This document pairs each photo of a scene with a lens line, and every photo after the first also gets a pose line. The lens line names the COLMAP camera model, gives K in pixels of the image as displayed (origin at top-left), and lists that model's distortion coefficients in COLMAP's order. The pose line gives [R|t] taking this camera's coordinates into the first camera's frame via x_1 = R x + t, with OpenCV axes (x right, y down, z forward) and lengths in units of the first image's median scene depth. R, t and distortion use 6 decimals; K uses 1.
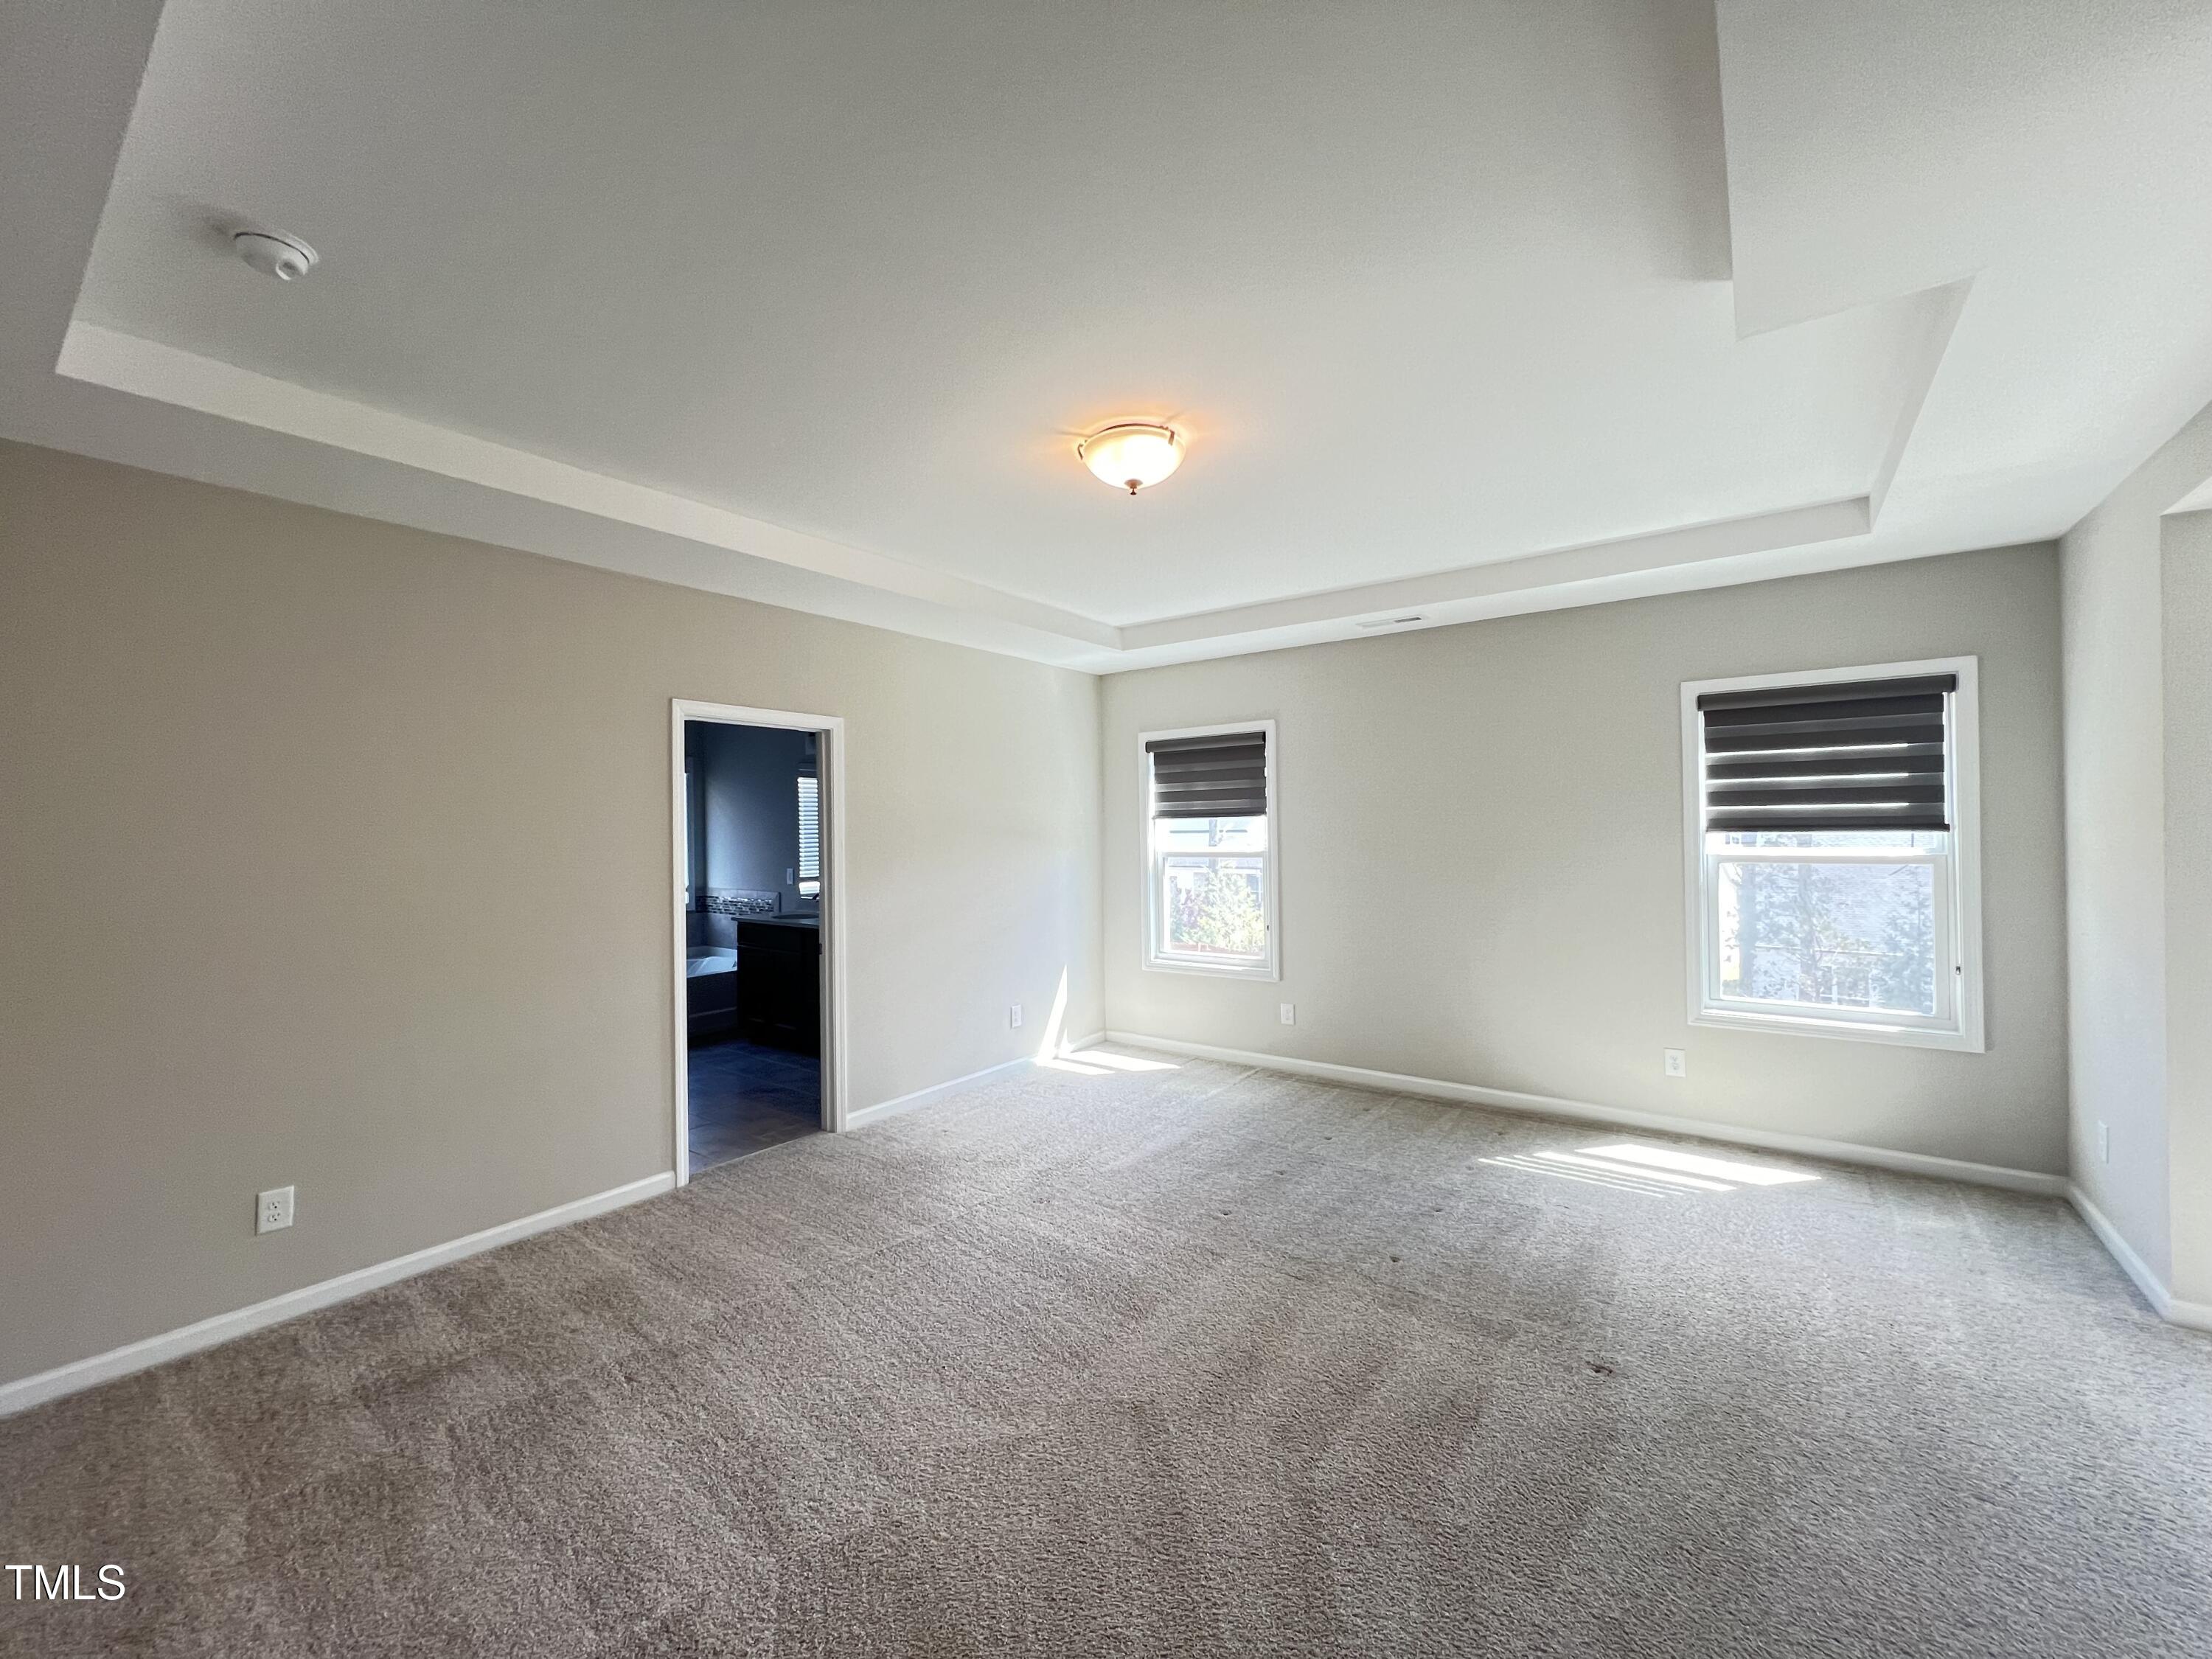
lens RADIAL K [[888.3, 0, 1095.8], [0, 888.3, 824.4], [0, 0, 1]] dist [0.000986, -0.000257]
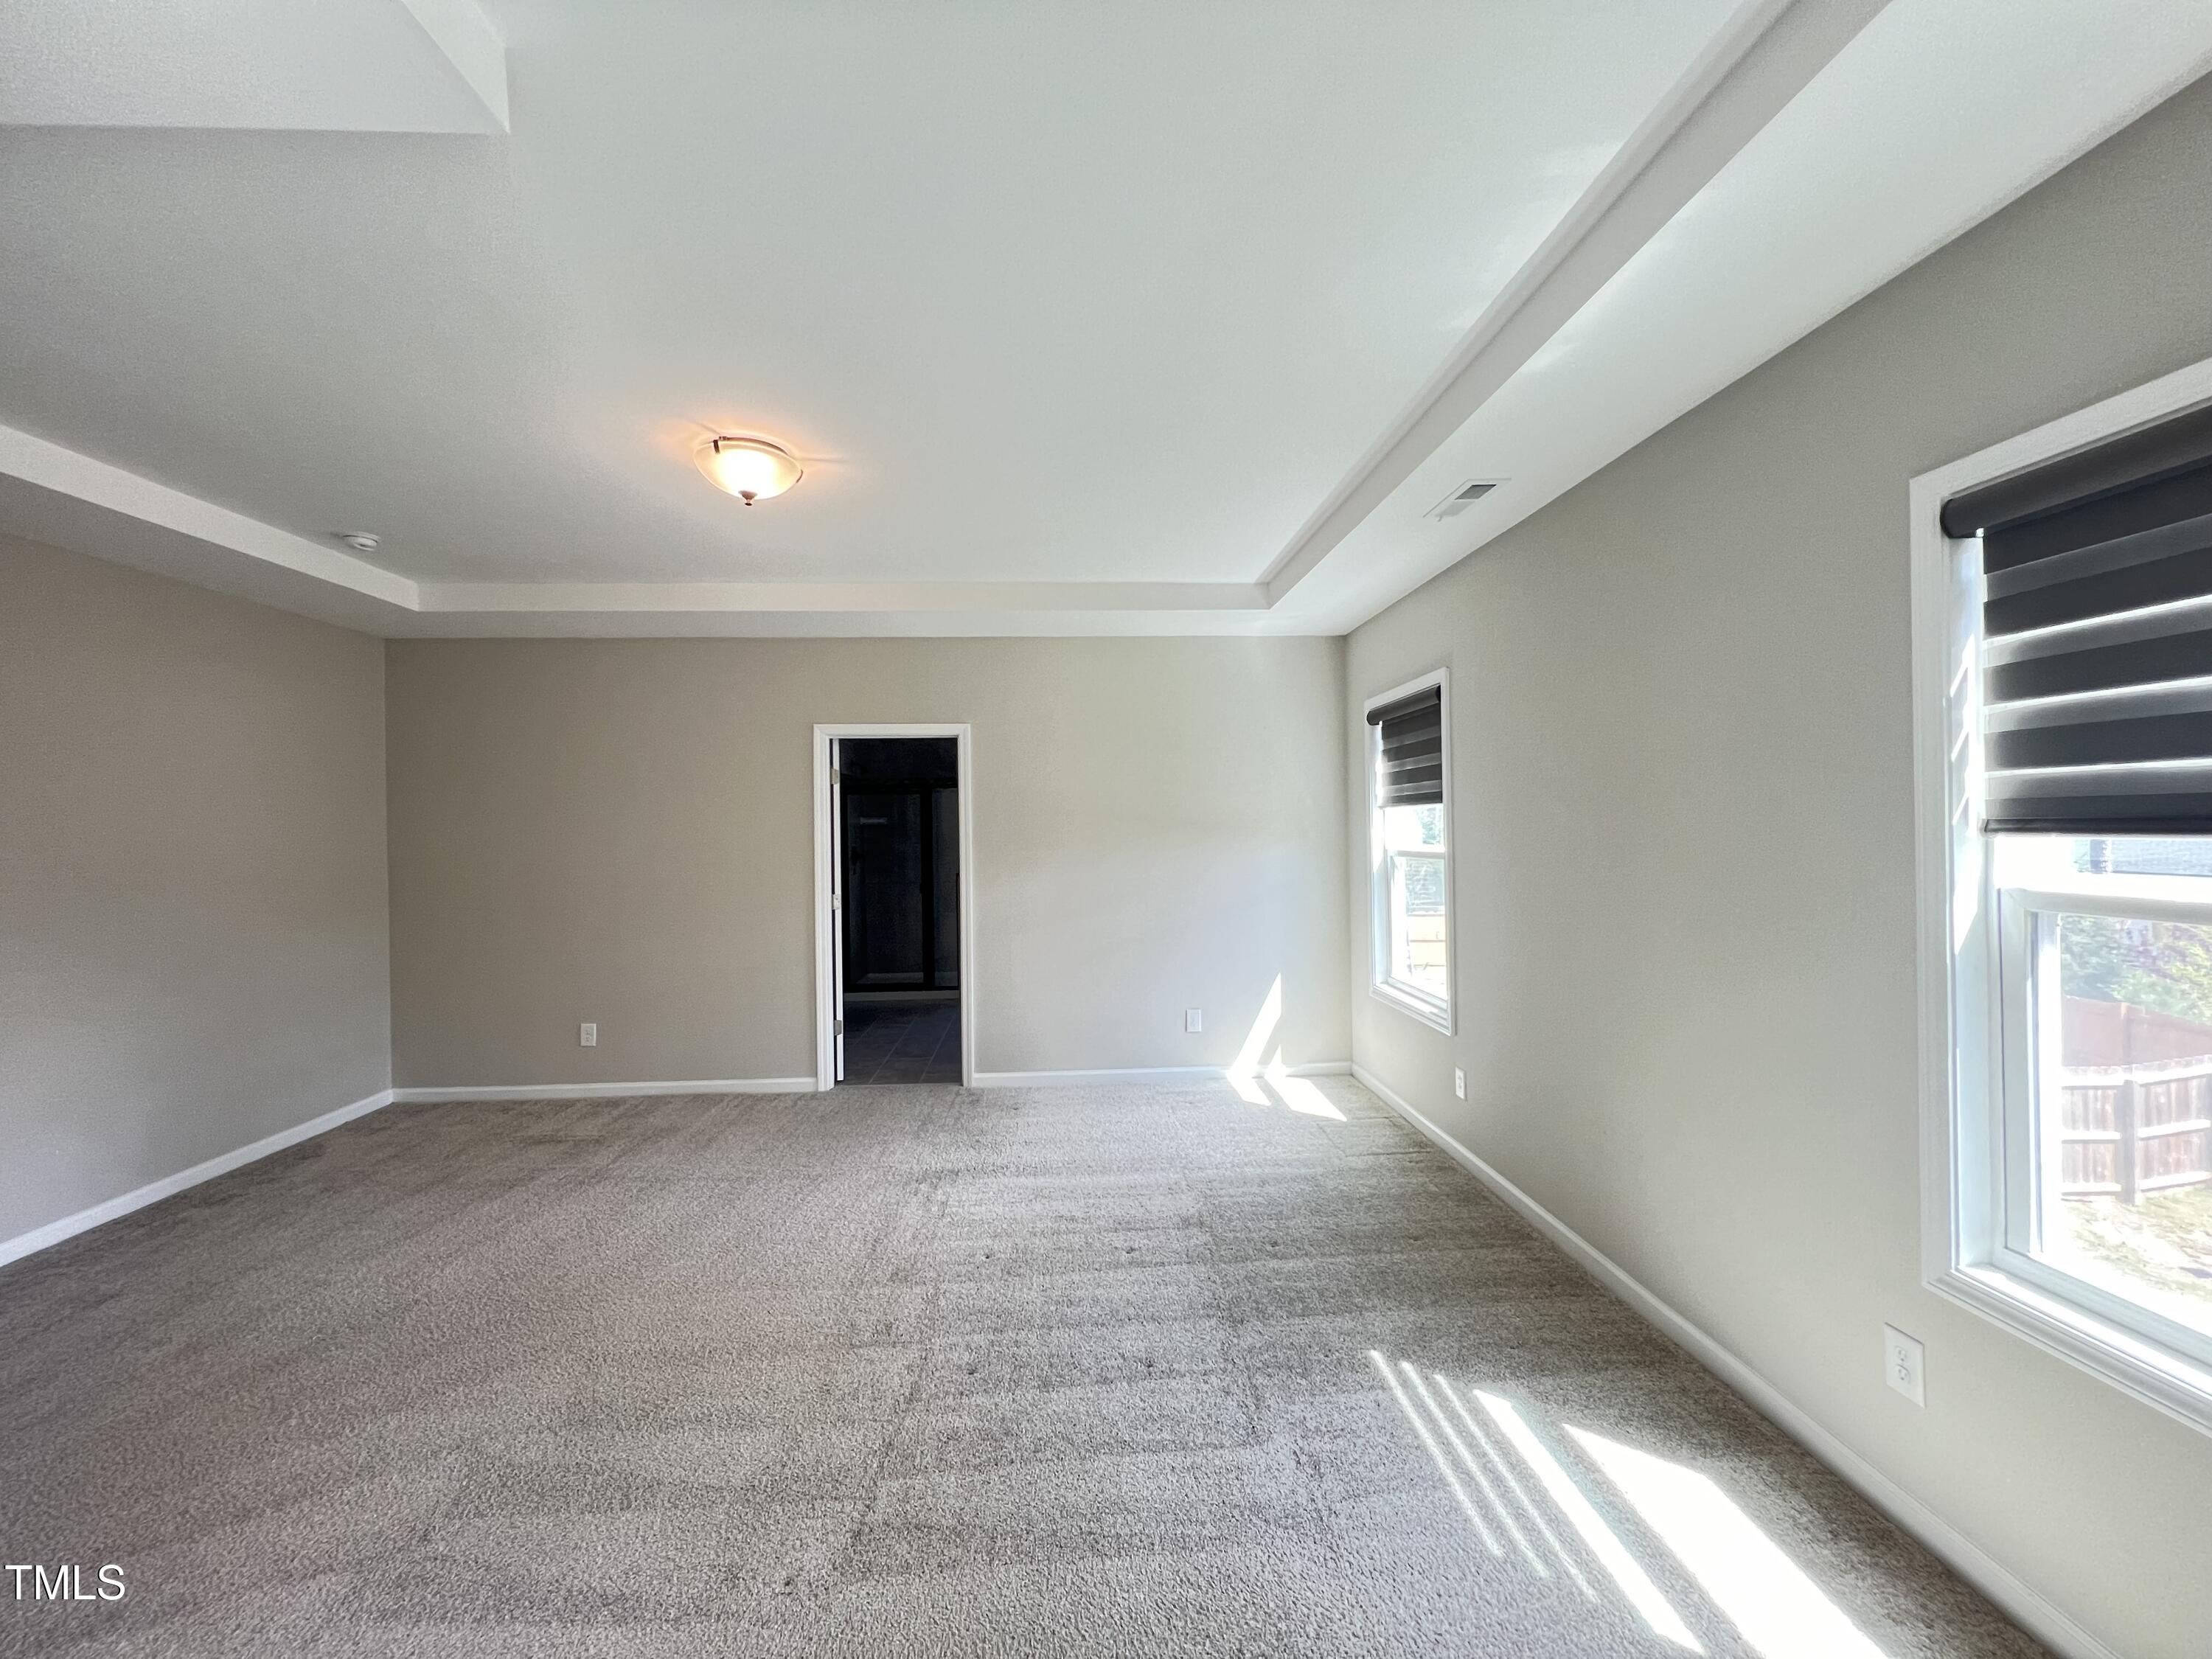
lens RADIAL K [[888.3, 0, 1095.8], [0, 888.3, 824.4], [0, 0, 1]] dist [0.000986, -0.000257]
pose [[0.639612, 0.004439, -0.768685, 0.738467], [0.009353, 0.999864, 0.013556, -0.005277], [0.768641, -0.015860, 0.639484, 0.426736]]
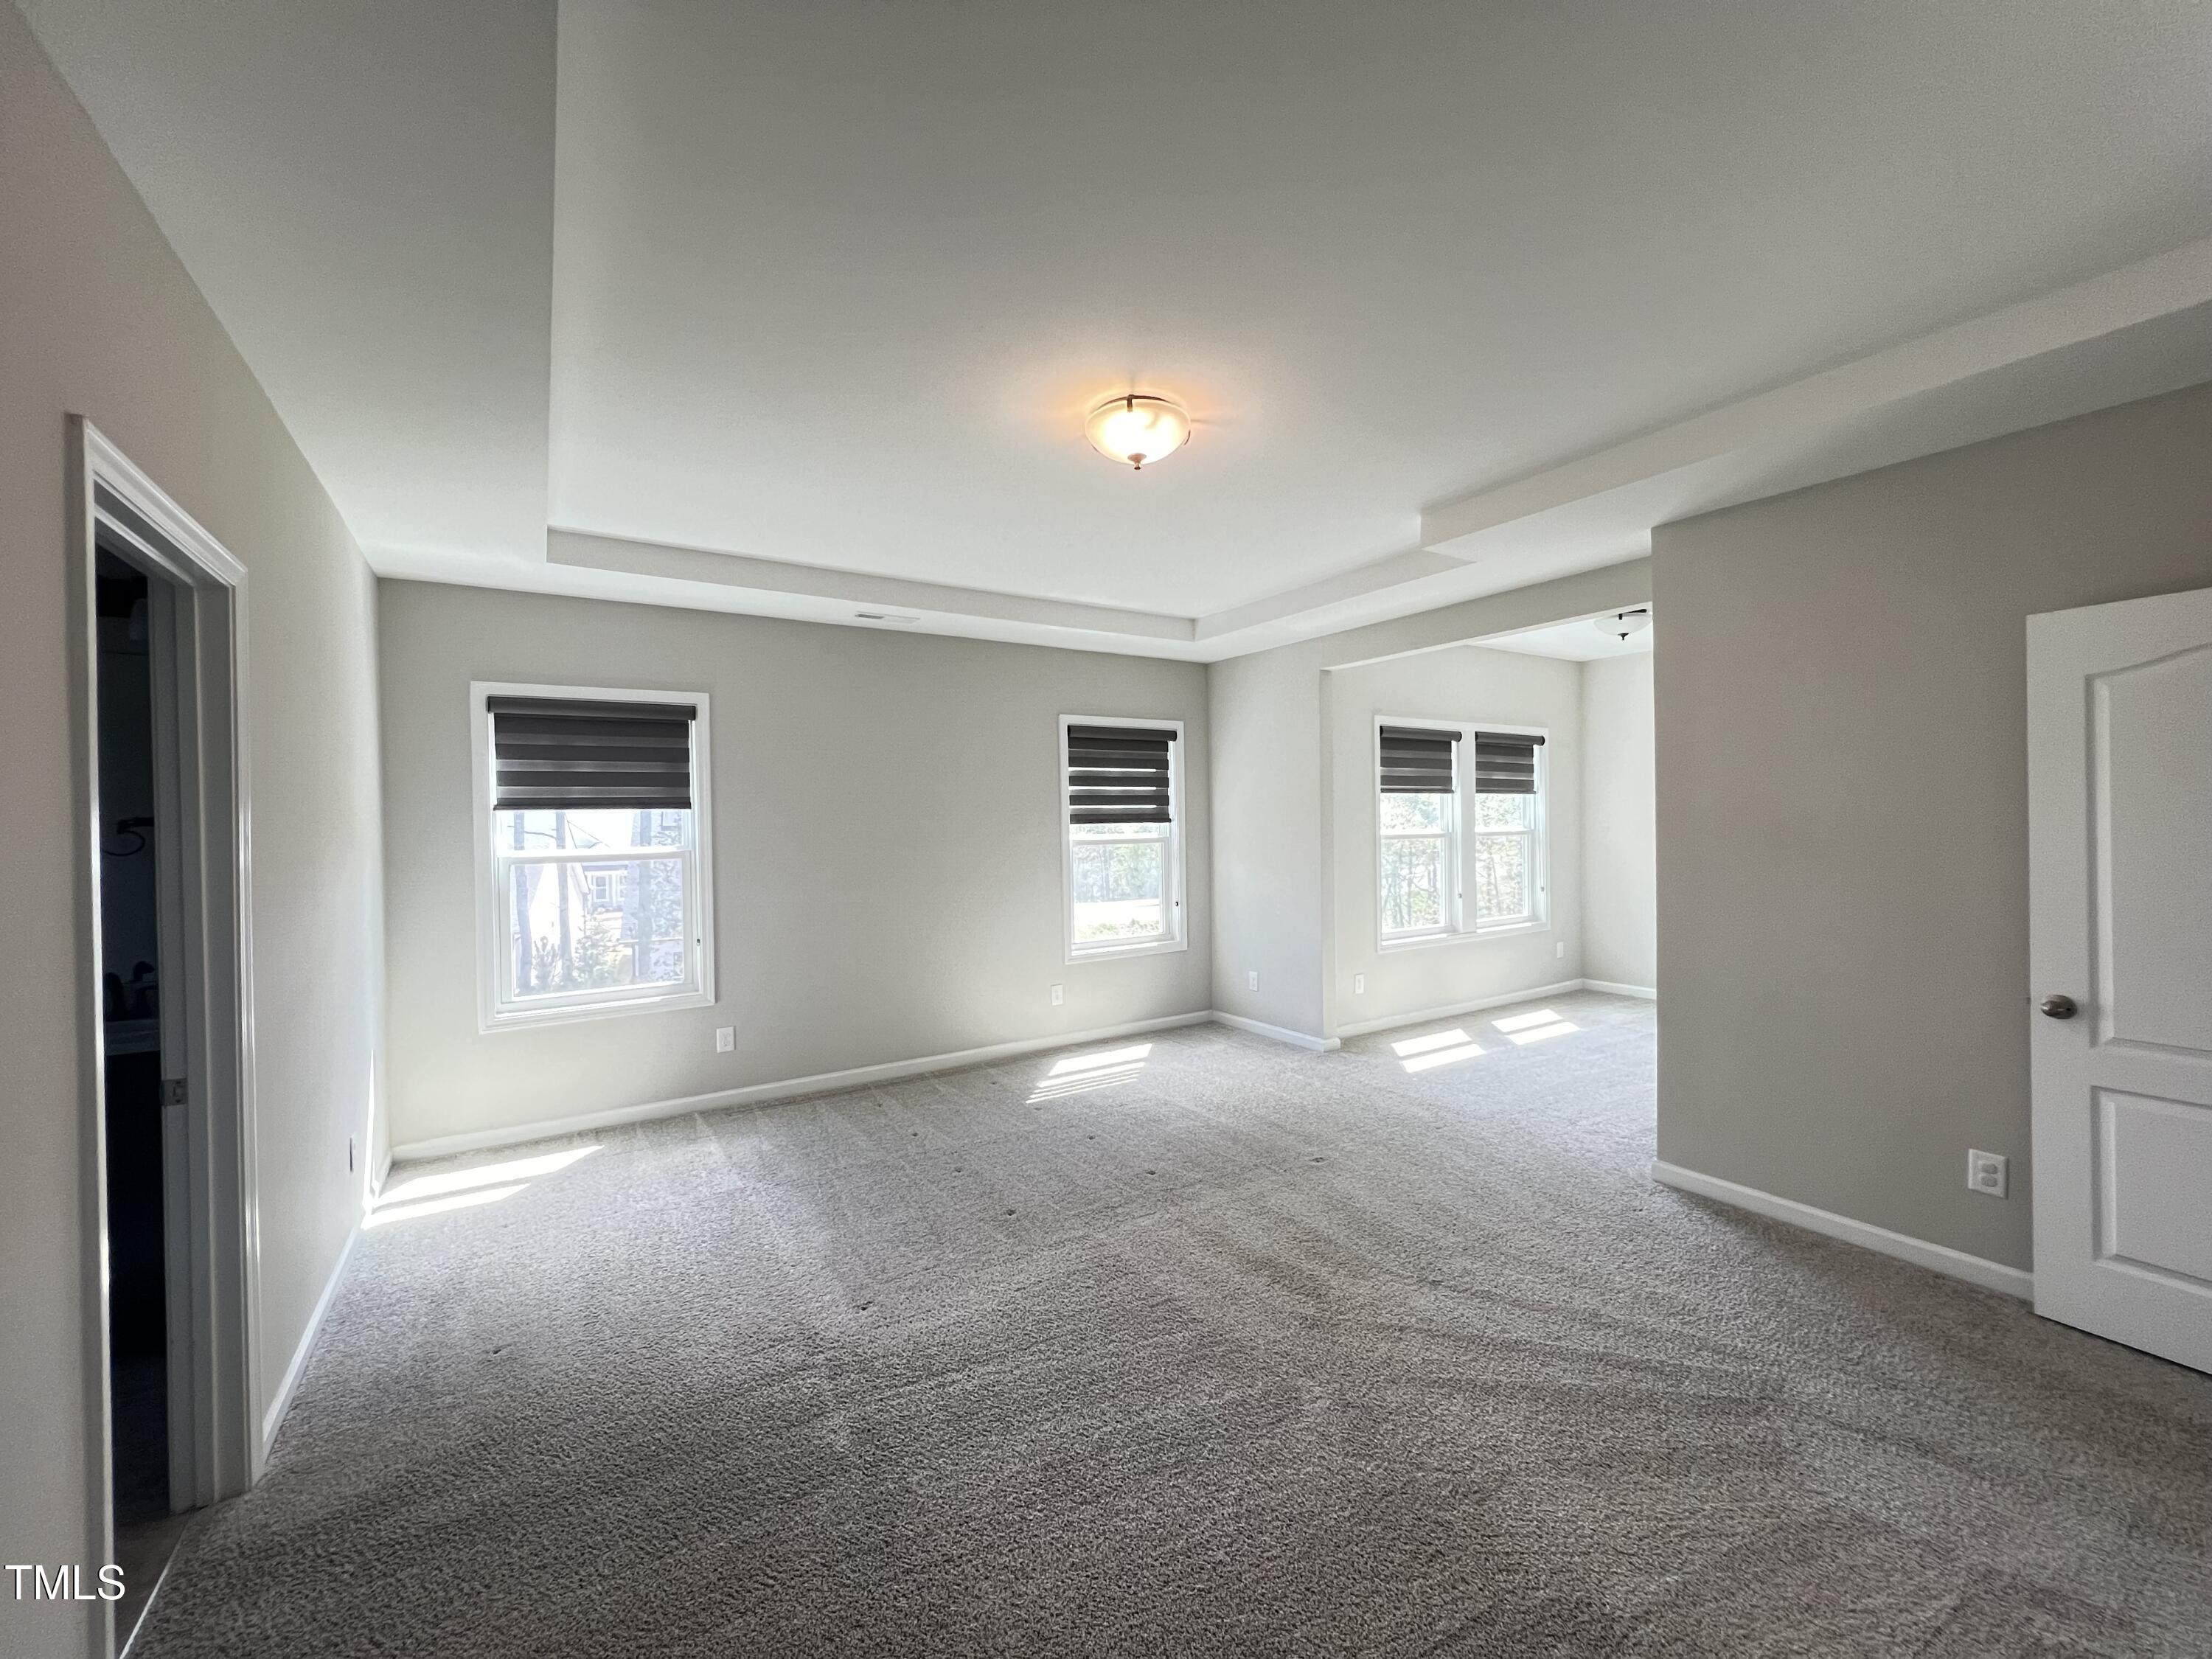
lens RADIAL K [[900.9, 0, 1108.8], [0, 900.9, 823.0], [0, 0, 1]] dist [0.000401, 0.000024]
pose [[0.344635, 0.001498, 0.938735, -0.610882], [0.004226, 0.999986, -0.003147, 0.011545], [-0.938727, 0.005052, 0.344624, 0.456458]]
